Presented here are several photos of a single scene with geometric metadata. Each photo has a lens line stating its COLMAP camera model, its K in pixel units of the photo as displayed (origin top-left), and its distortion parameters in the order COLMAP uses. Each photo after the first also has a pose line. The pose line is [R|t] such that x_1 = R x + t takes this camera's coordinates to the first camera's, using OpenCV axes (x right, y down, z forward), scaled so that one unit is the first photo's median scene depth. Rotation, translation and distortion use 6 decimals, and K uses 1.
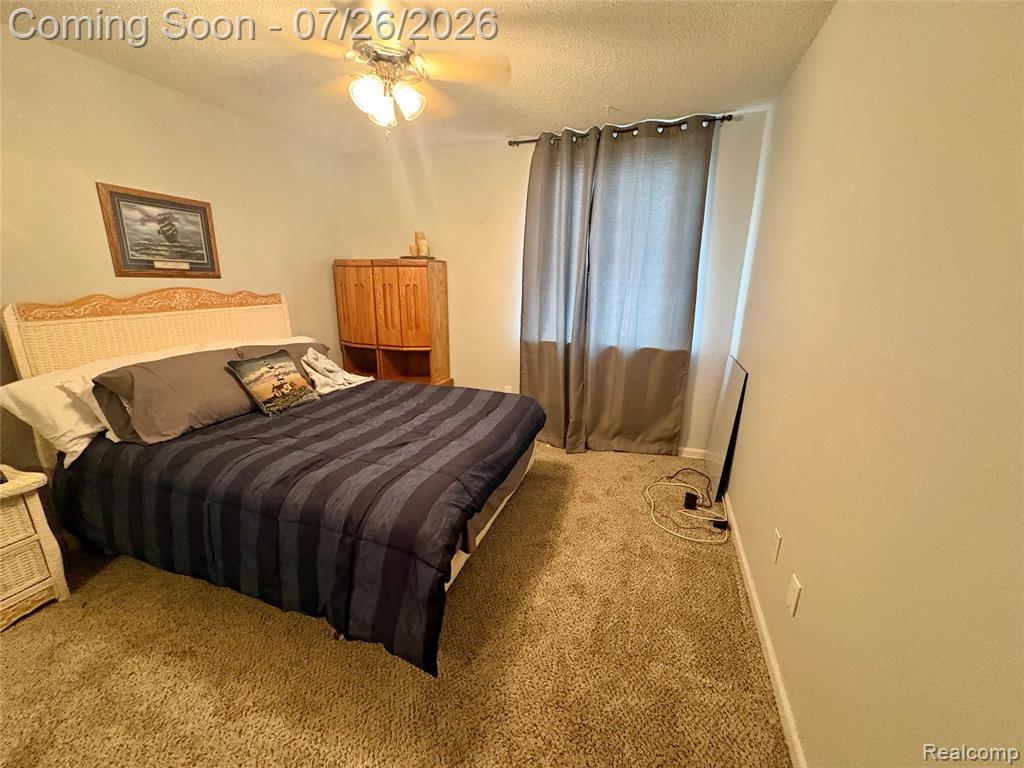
lens RADIAL K [[410.3, 0, 512.0], [0, 410.3, 384.0], [0, 0, 1]] dist [-0.000374, -0.000126]
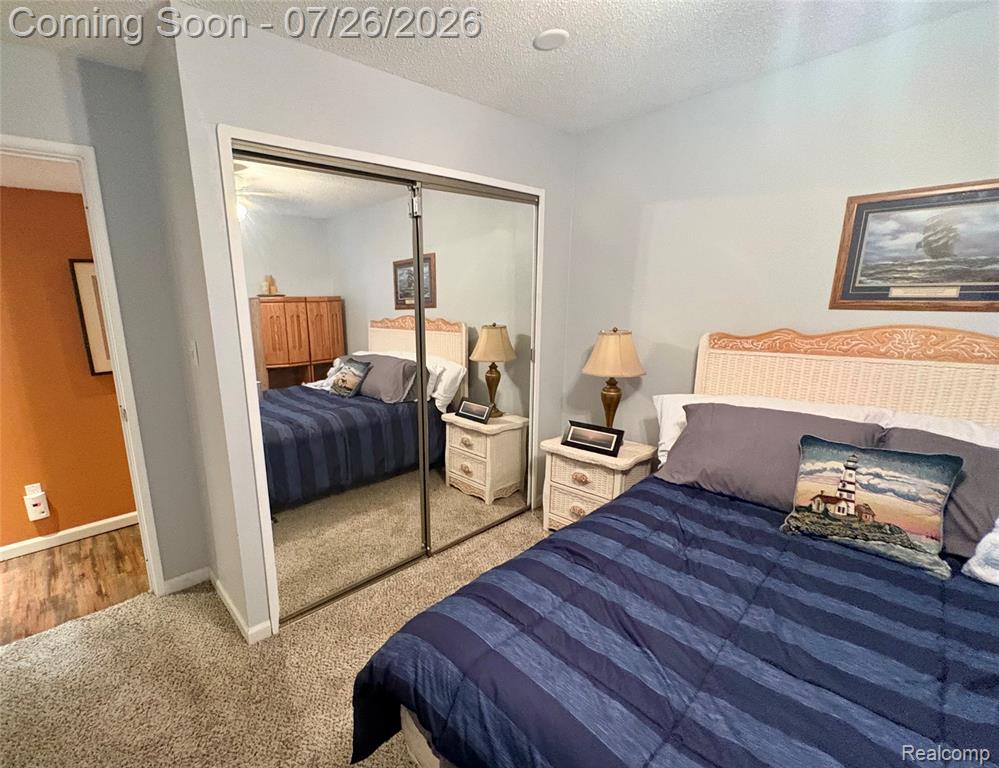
lens RADIAL K [[453.8, 0, 423.9], [0, 453.8, 396.8], [0, 0, 1]] dist [-0.001067, -0.000417]
pose [[-0.505366, 0.179984, -0.843926, 0.246898], [-0.203676, 0.925491, 0.319346, -0.218701], [0.838523, 0.333274, -0.431053, 0.750648]]
